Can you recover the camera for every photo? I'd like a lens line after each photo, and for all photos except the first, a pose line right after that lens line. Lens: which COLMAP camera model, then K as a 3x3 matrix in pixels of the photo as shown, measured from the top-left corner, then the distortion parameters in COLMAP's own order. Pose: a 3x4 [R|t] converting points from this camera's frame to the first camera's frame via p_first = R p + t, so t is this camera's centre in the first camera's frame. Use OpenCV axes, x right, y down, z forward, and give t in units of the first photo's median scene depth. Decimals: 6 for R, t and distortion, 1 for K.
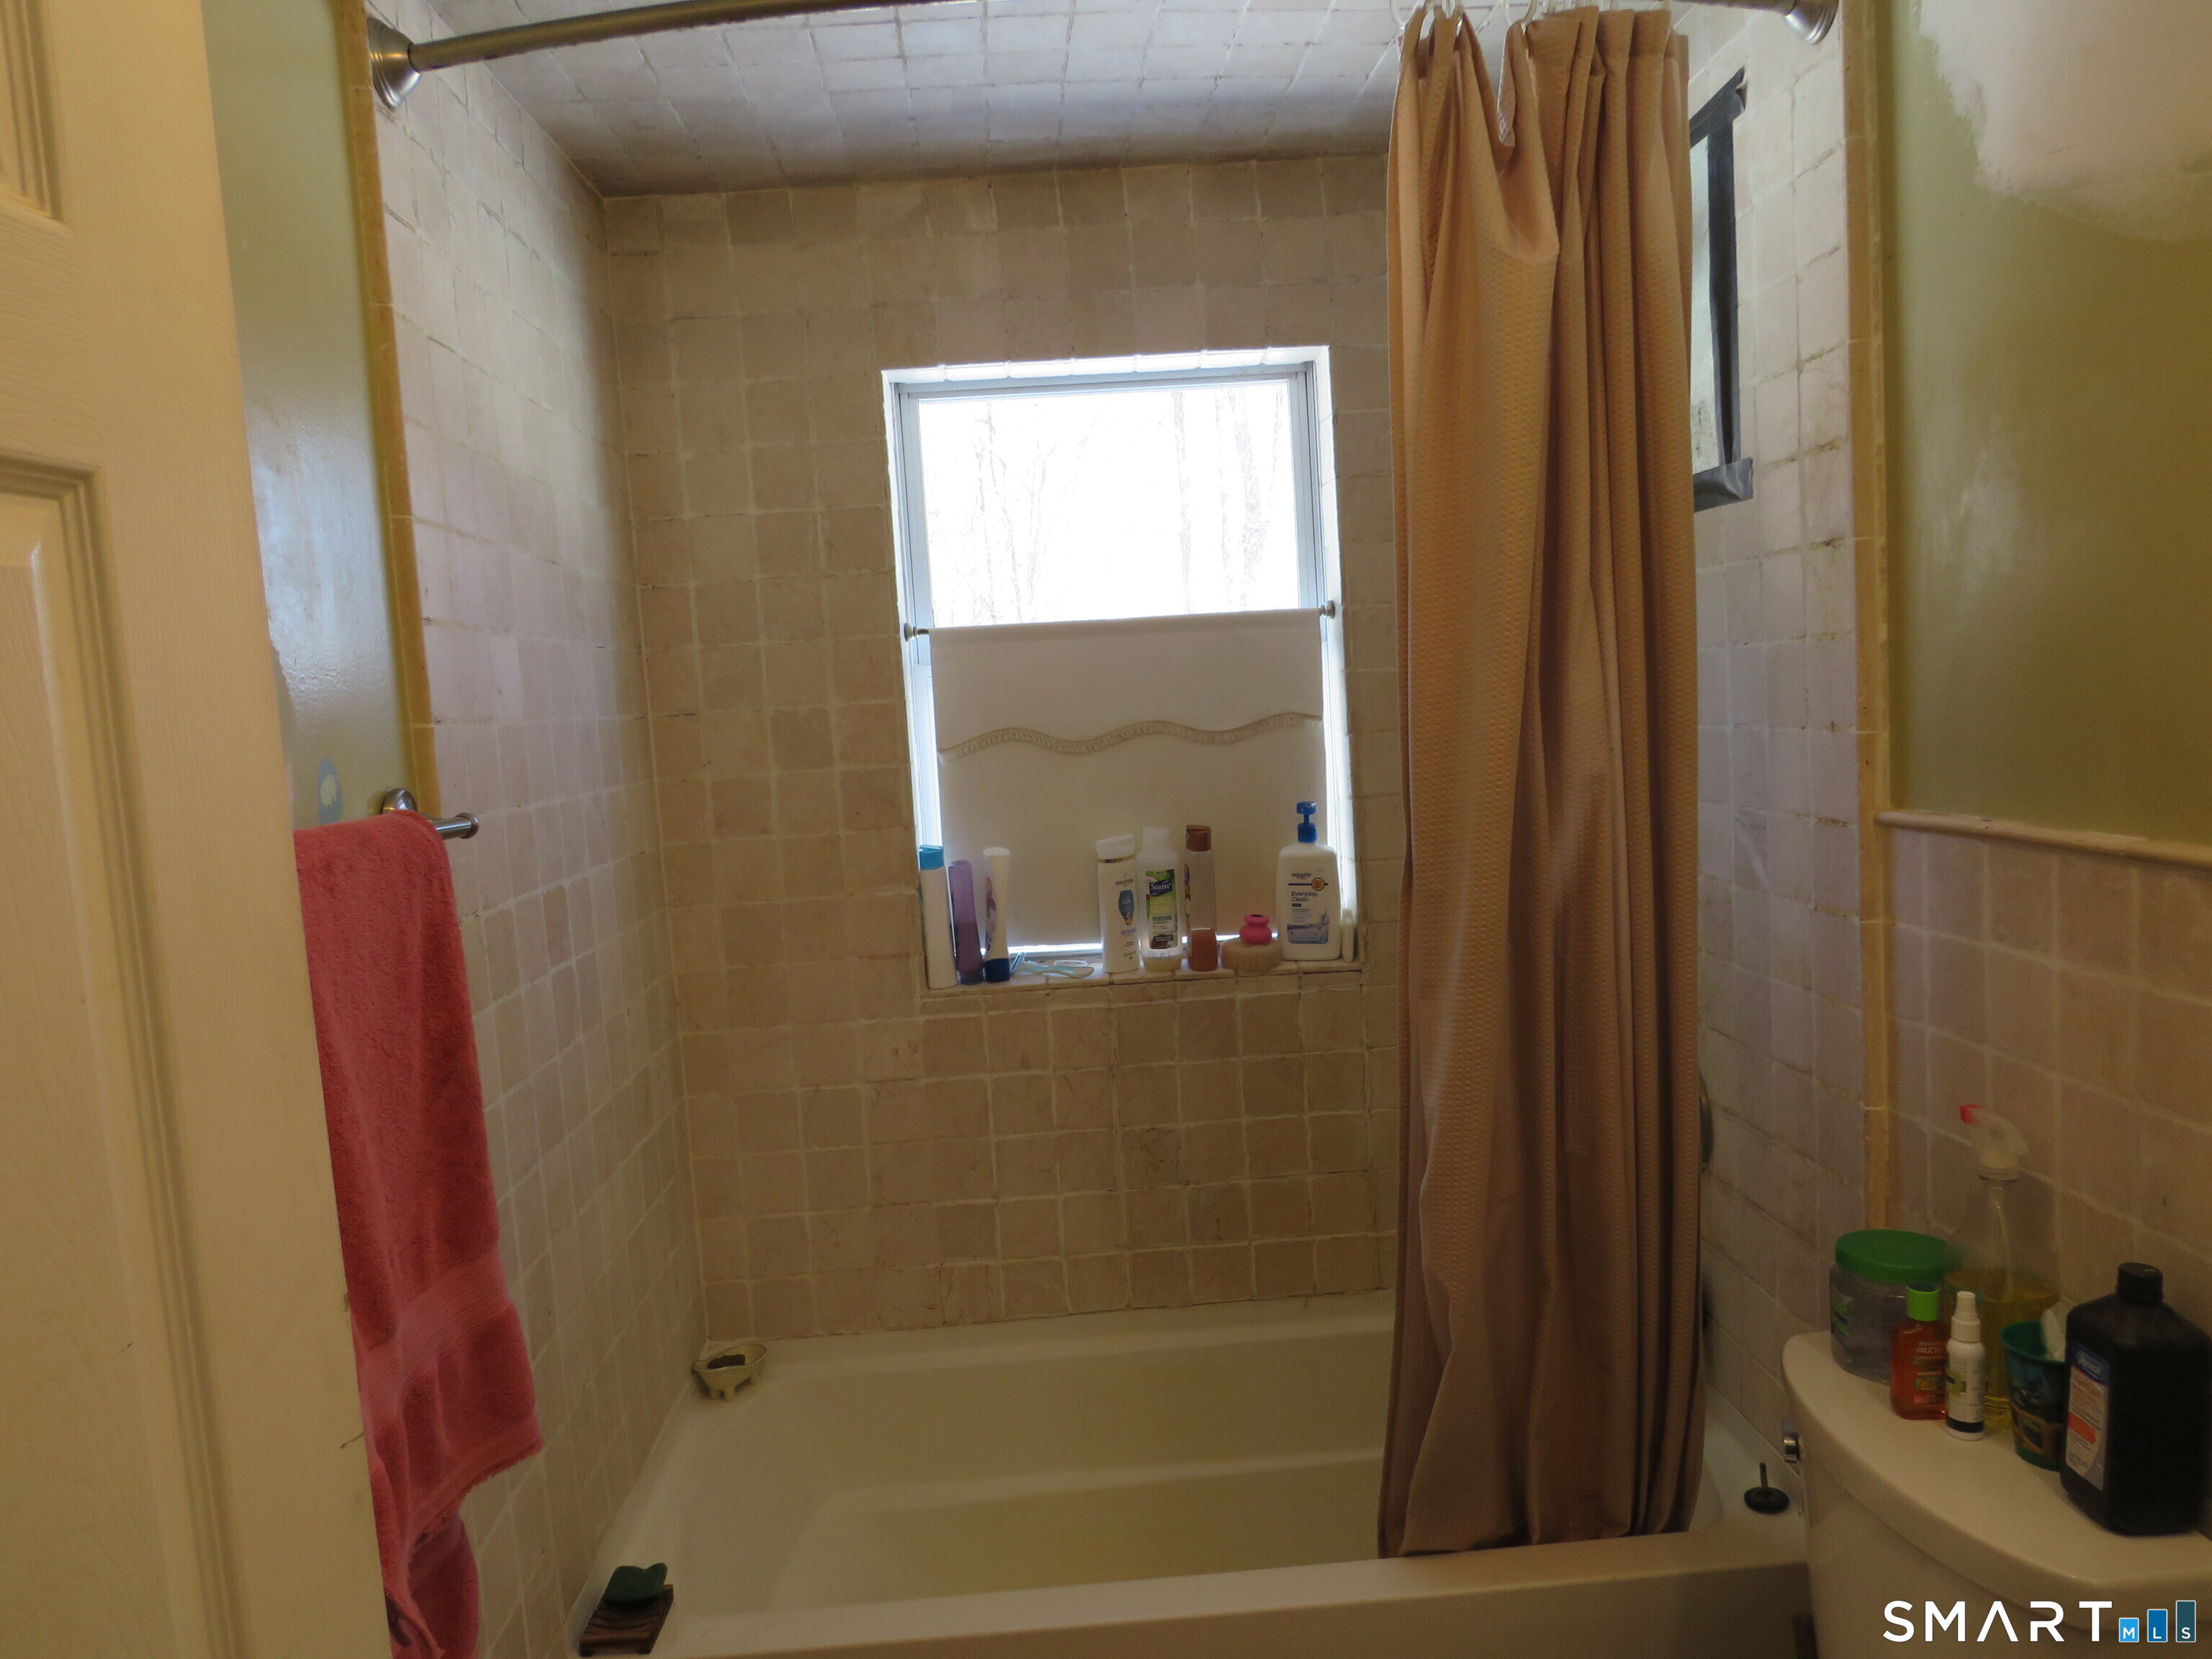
lens RADIAL K [[1575.7, 0, 1106.0], [0, 1575.7, 829.5], [0, 0, 1]] dist [-0.033113, 0.020313]
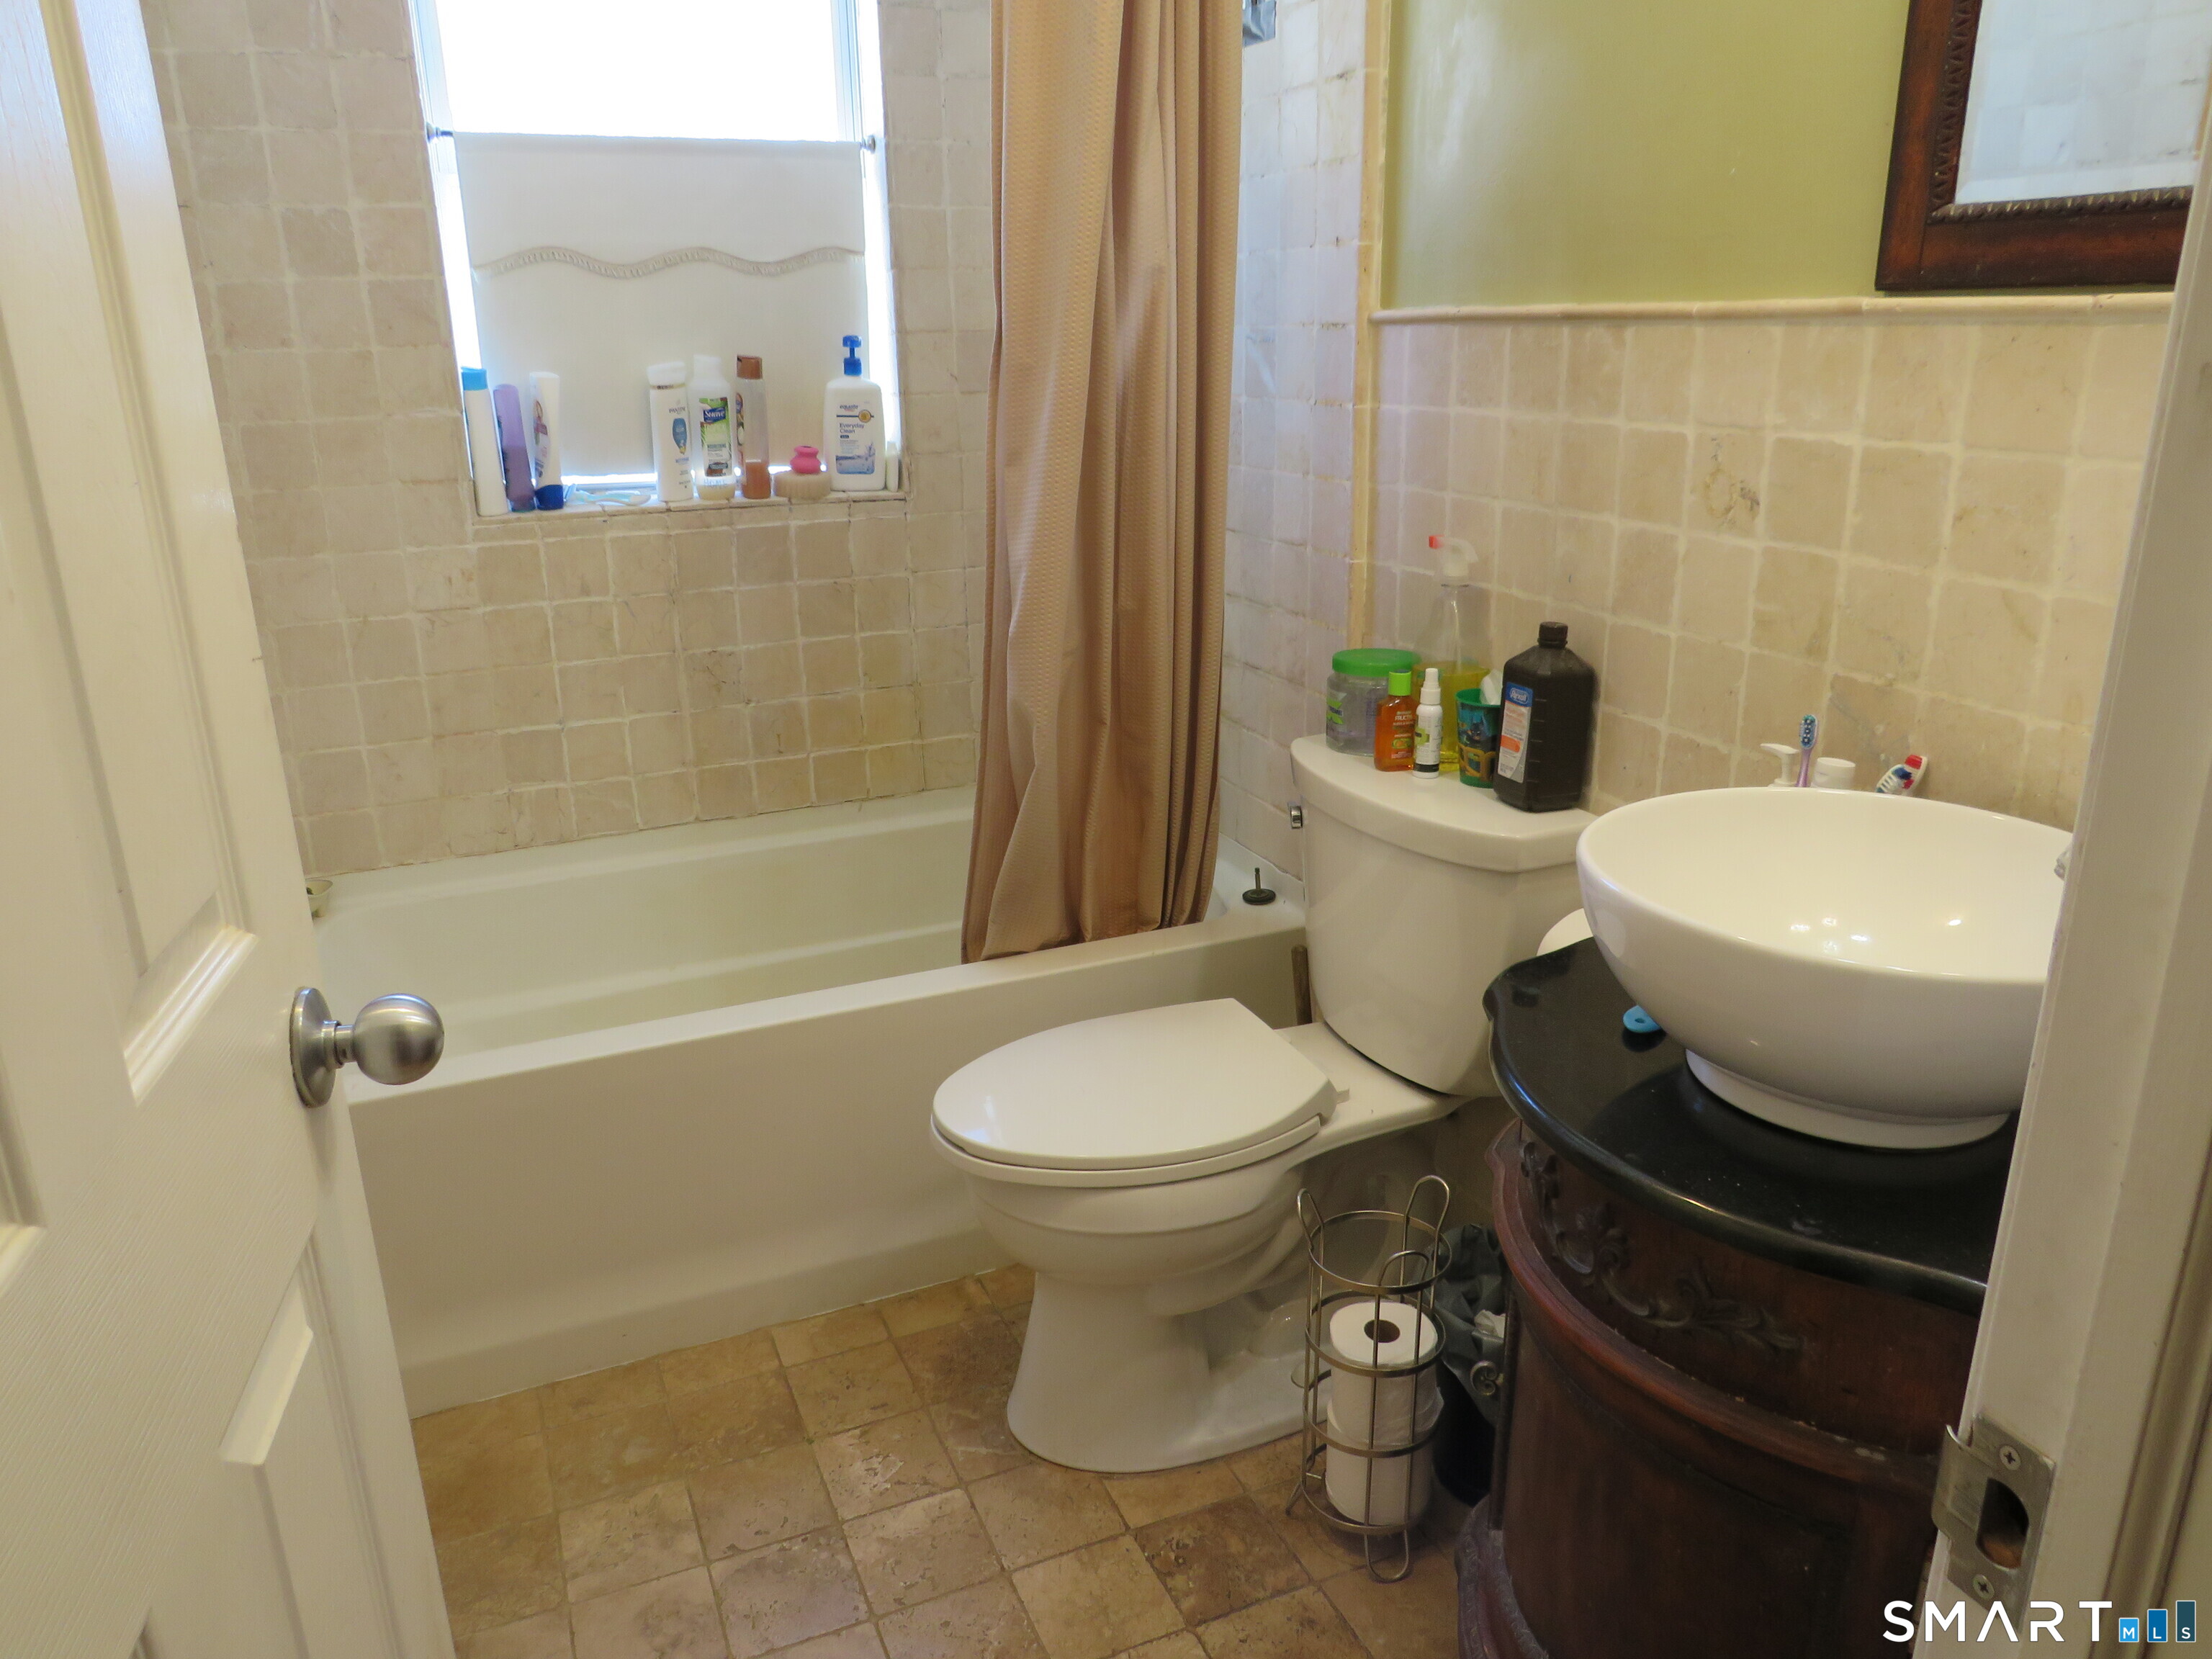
lens RADIAL K [[1575.7, 0, 1106.0], [0, 1575.7, 829.5], [0, 0, 1]] dist [-0.033113, 0.020313]
pose [[0.934918, -0.063898, 0.349063, -0.101974], [-0.009830, 0.978614, 0.205469, 0.089003], [-0.354727, -0.195528, 0.914296, -0.083526]]
